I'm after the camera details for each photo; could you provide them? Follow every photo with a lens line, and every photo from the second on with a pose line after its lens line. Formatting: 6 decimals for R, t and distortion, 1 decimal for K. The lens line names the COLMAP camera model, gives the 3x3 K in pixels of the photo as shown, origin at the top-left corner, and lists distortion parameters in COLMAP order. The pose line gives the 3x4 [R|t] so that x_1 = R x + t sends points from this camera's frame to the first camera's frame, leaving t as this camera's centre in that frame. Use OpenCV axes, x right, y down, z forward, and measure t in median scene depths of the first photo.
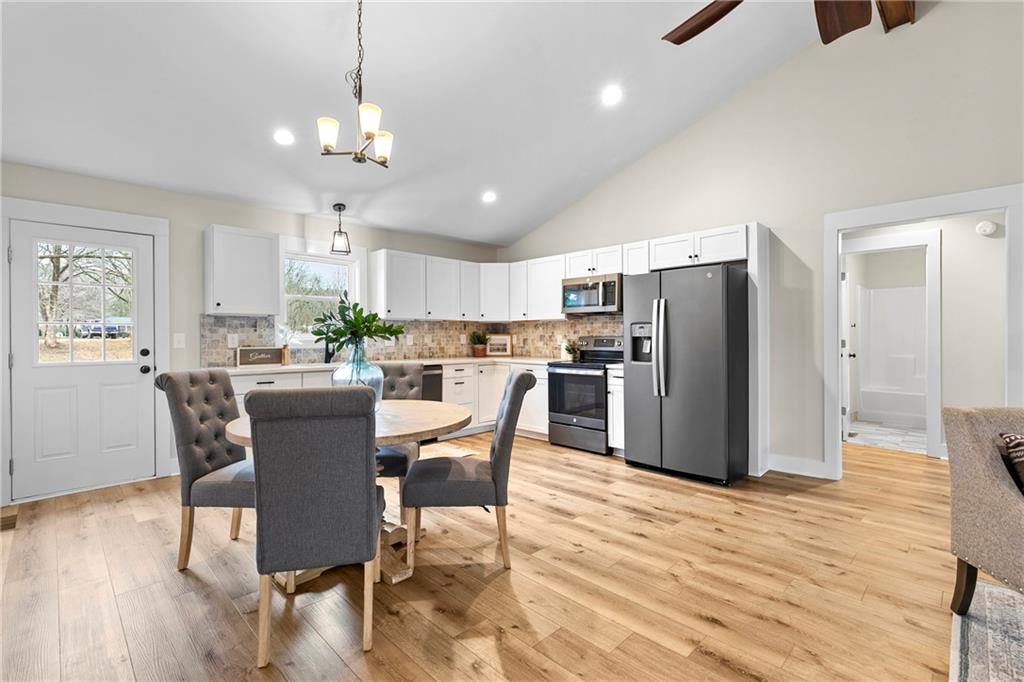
lens RADIAL K [[464.4, 0, 512.0], [0, 464.4, 341.0], [0, 0, 1]] dist [0.000163, 0.000087]
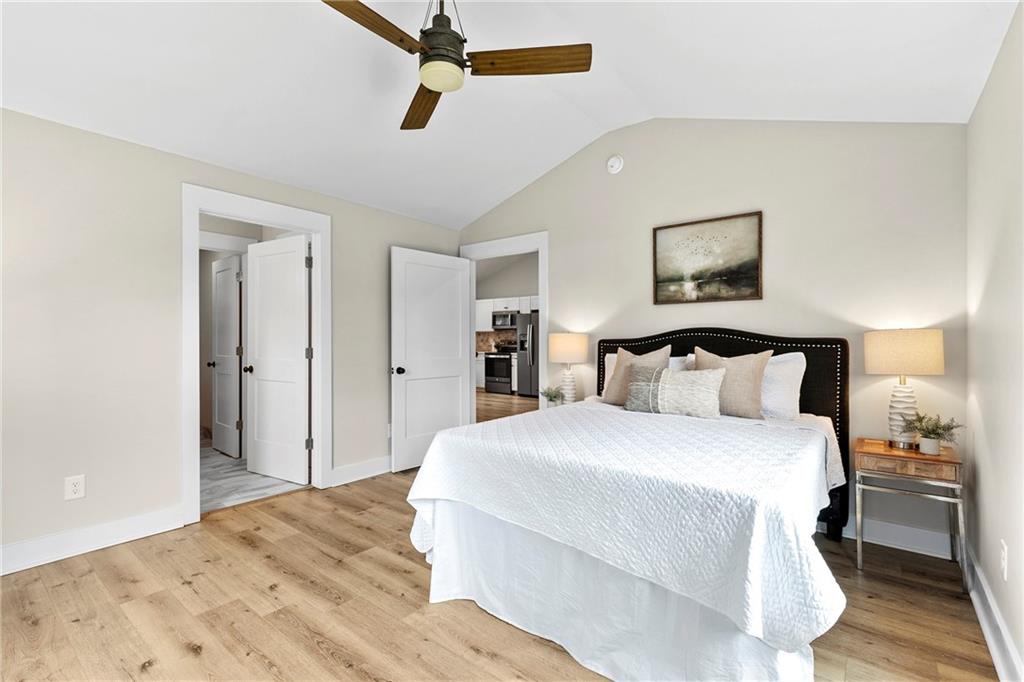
lens RADIAL K [[464.4, 0, 512.0], [0, 464.4, 341.0], [0, 0, 1]] dist [0.000163, 0.000087]
pose [[0.993294, 0.004934, 0.115512, -0.040398], [-0.004635, 0.999985, -0.002855, 0.000058], [-0.115524, 0.002301, 0.993302, -1.048075]]
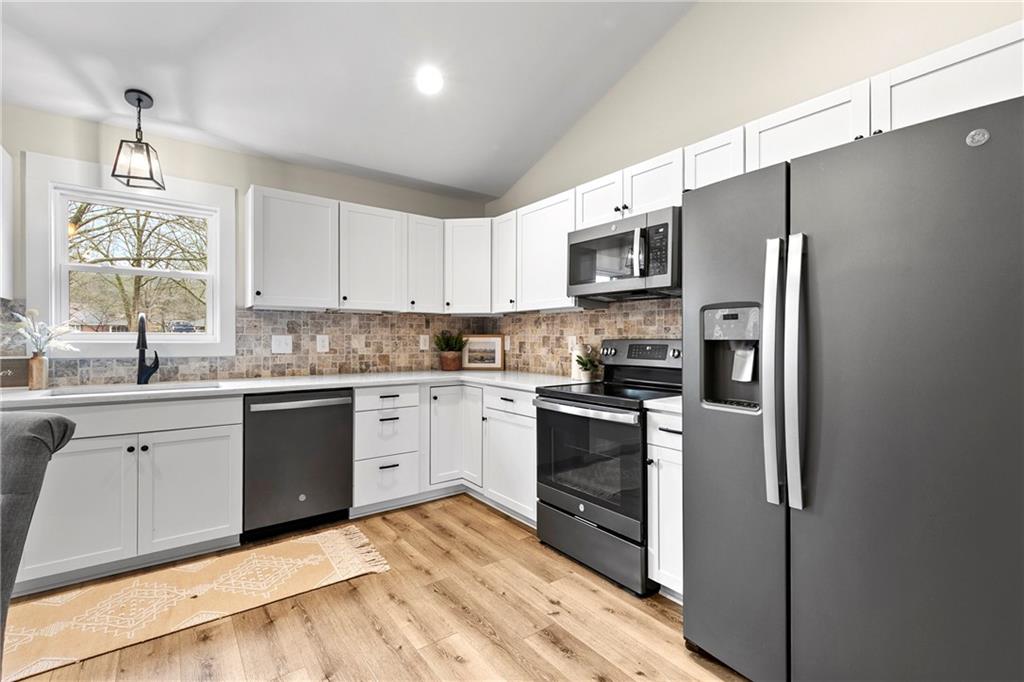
lens RADIAL K [[464.4, 0, 512.0], [0, 464.4, 341.0], [0, 0, 1]] dist [0.000163, 0.000087]
pose [[0.991162, 0.005332, -0.132547, 0.117749], [-0.005823, 0.999978, -0.003318, -0.005213], [0.132526, 0.004060, 0.991171, 0.464777]]
